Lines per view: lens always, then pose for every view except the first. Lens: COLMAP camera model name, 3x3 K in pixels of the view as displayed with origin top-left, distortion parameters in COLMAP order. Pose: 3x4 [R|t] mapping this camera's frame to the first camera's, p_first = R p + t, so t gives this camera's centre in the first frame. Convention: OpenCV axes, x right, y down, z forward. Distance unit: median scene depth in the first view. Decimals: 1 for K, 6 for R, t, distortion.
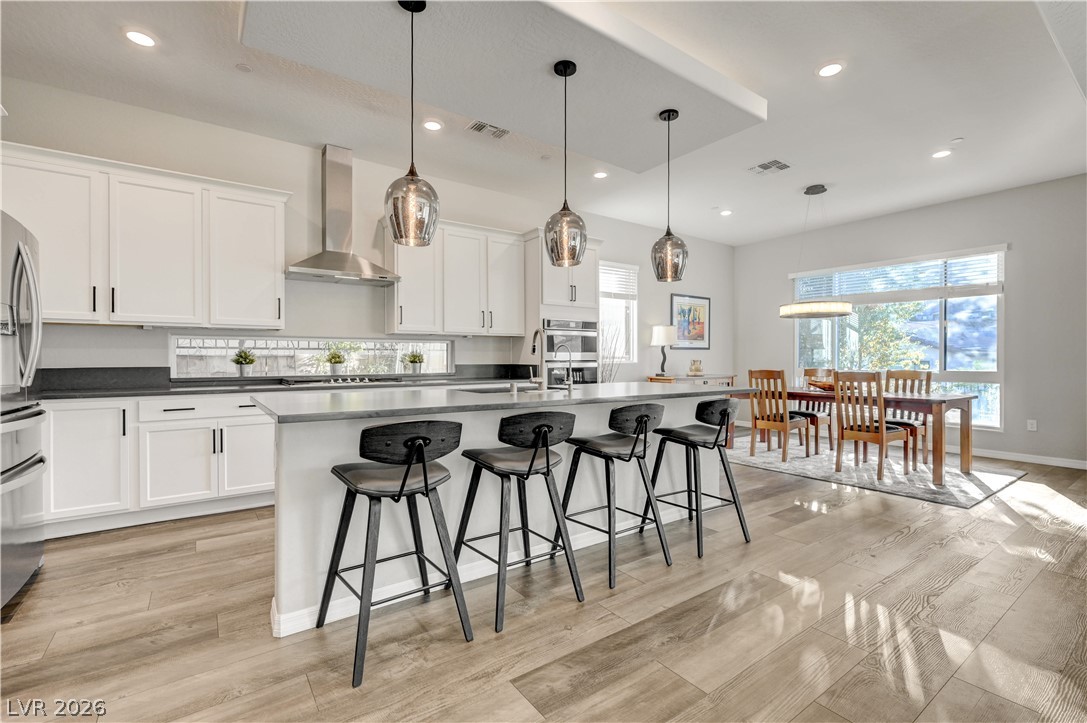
lens RADIAL K [[483.7, 0, 543.5], [0, 483.7, 361.5], [0, 0, 1]] dist [0.000835, 0.000279]
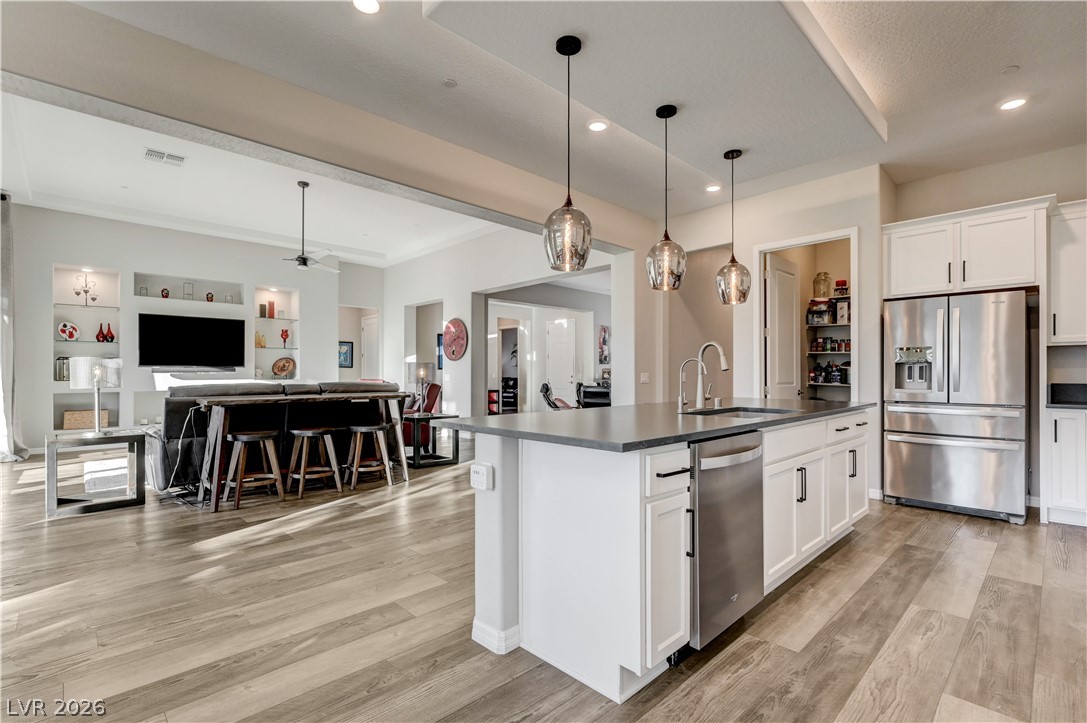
lens RADIAL K [[499.5, 0, 549.9], [0, 499.5, 370.6], [0, 0, 1]] dist [-0.002508, -0.000502]
pose [[-0.987904, -0.001886, -0.155056, 0.294930], [-0.002267, 0.999995, 0.002277, -0.010902], [0.155051, 0.002601, -0.987903, 1.279840]]
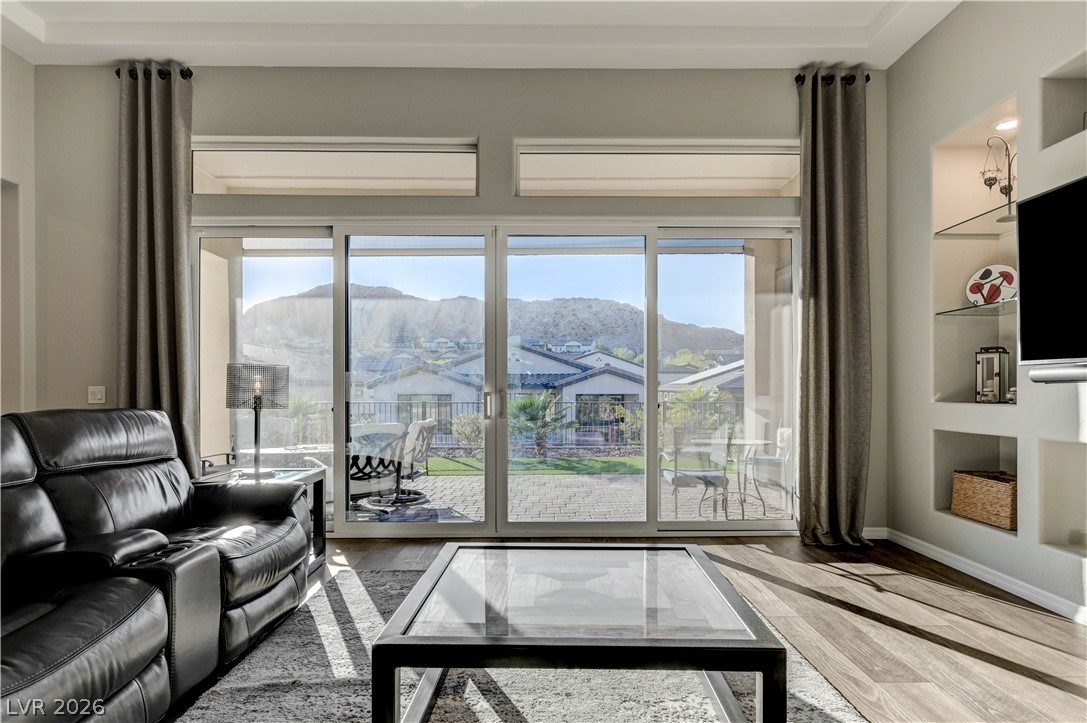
lens RADIAL K [[627.0, 0, 544.8], [0, 627.0, 387.3], [0, 0, 1]] dist [-0.000323, -0.000720]
pose [[0.567728, -0.001765, 0.823214, 0.530876], [0.009737, 0.999942, -0.004572, 0.006565], [-0.823159, 0.010611, 0.567712, -0.565414]]
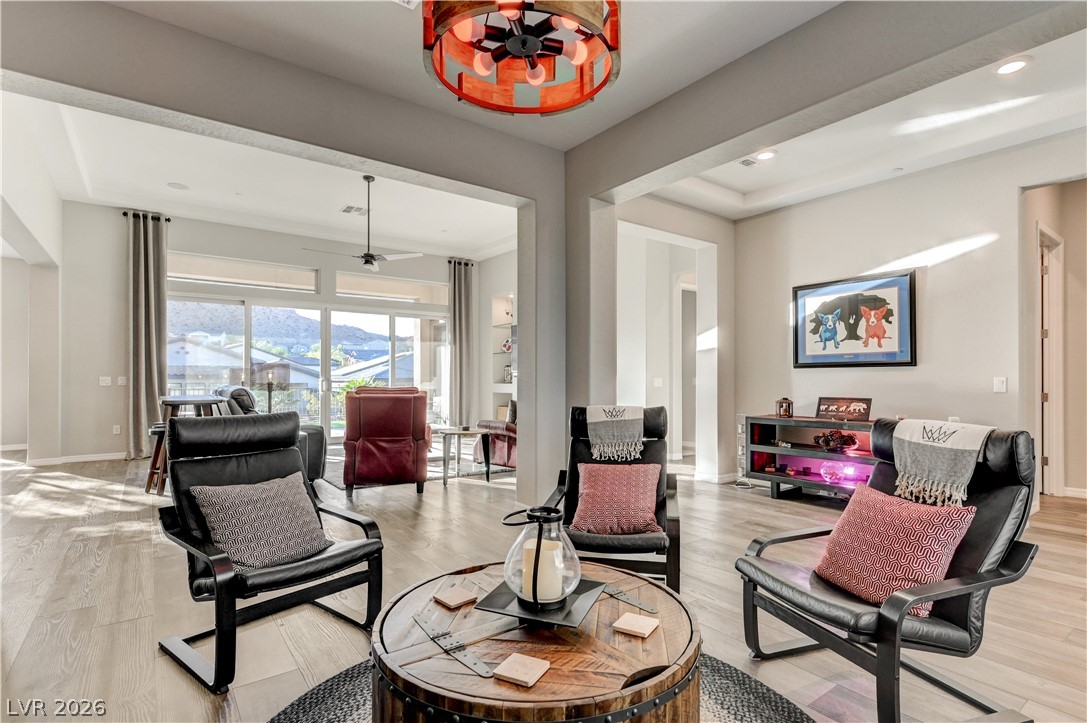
lens RADIAL K [[534.2, 0, 552.2], [0, 534.2, 377.2], [0, 0, 1]] dist [-0.002775, -0.000779]
pose [[-0.031143, 0.000433, 0.999515, -0.695815], [0.009029, 0.999959, -0.000152, 0.006733], [-0.999474, 0.009020, -0.031146, -0.697856]]
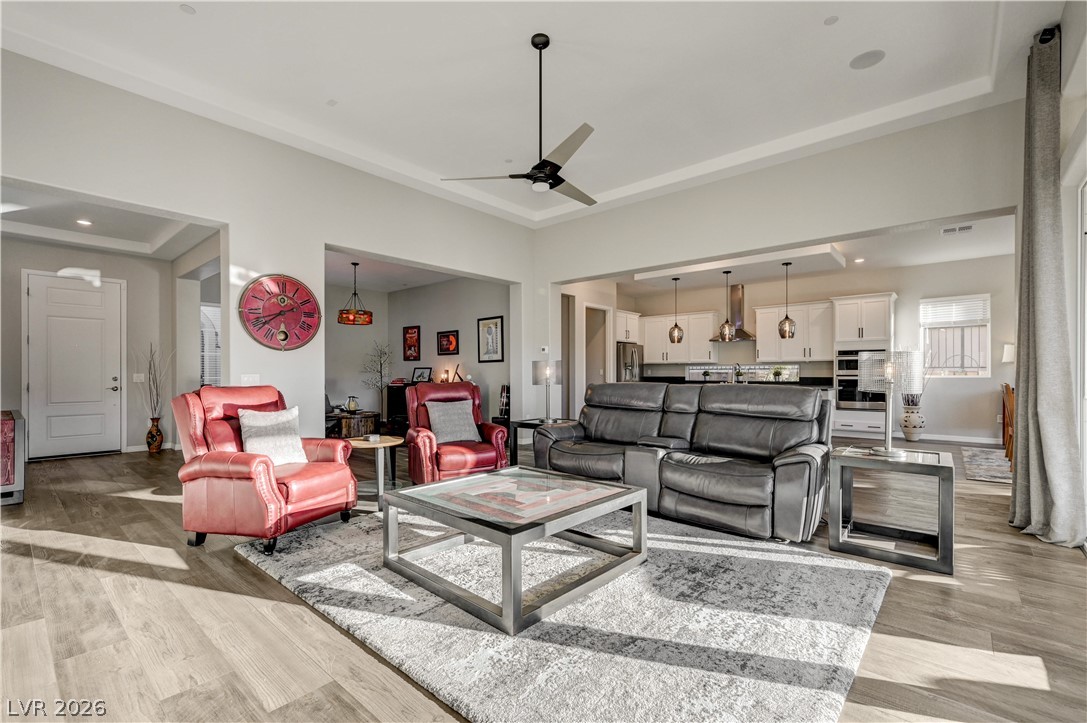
lens RADIAL K [[470.0, 0, 553.4], [0, 470.0, 373.1], [0, 0, 1]] dist [0.003328, 0.000307]
pose [[0.246911, -0.001645, -0.969037, 1.526091], [-0.007675, 0.999964, -0.003653, 0.005867], [0.969008, 0.008339, 0.246890, -0.415493]]
